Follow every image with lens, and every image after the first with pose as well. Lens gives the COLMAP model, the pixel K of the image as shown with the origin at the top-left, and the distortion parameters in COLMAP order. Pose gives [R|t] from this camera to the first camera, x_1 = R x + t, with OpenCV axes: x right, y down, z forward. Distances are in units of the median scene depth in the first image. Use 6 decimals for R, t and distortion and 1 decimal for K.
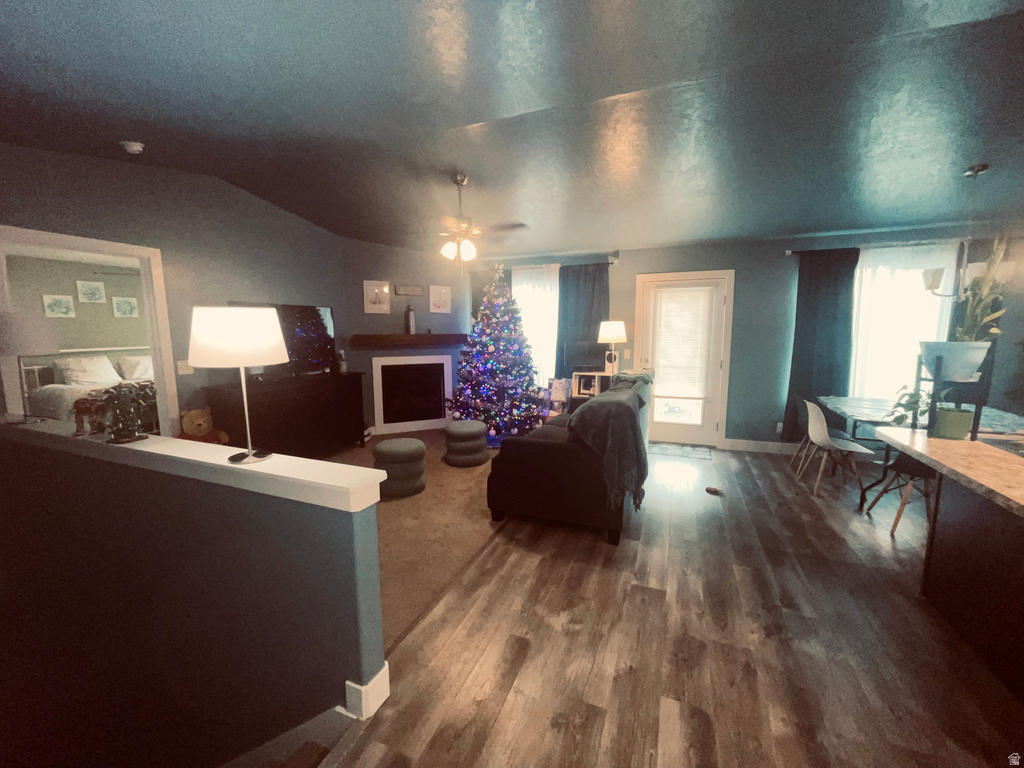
lens RADIAL K [[408.3, 0, 512.0], [0, 408.3, 384.0], [0, 0, 1]] dist [0.002261, -0.000114]
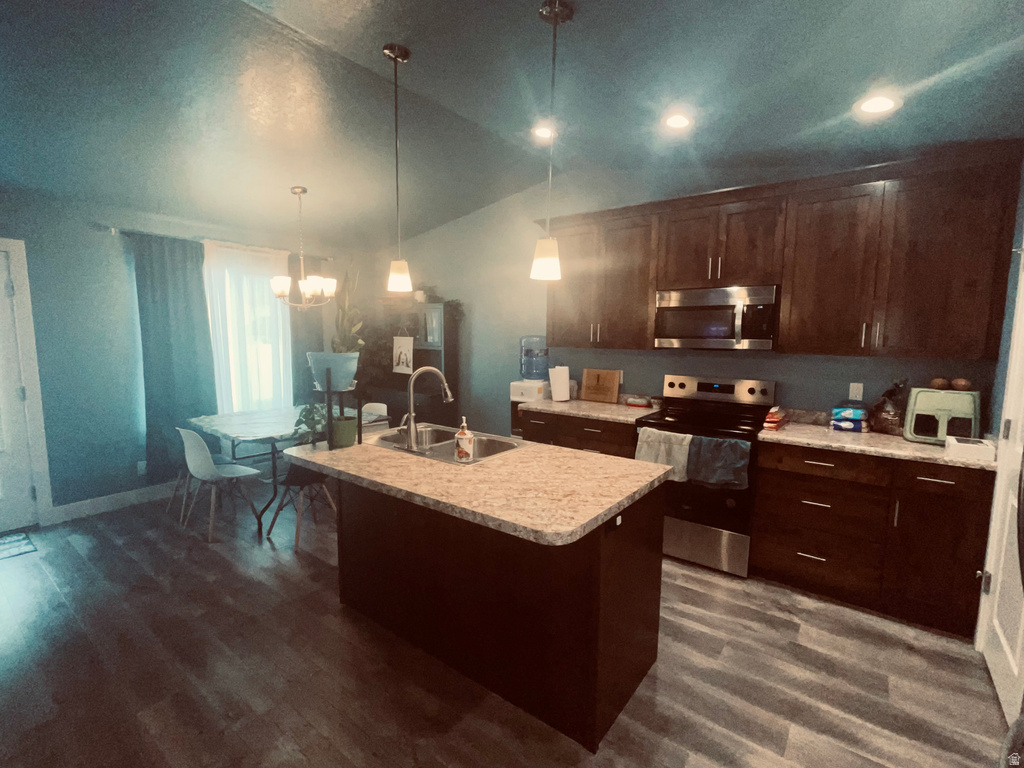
lens RADIAL K [[474.1, 0, 512.0], [0, 474.1, 384.0], [0, 0, 1]] dist [0.002162, 0.001395]
pose [[0.262068, -0.096453, 0.960217, 0.025910], [0.117609, 0.990768, 0.067424, -0.028709], [-0.957856, 0.095261, 0.270993, 0.140212]]
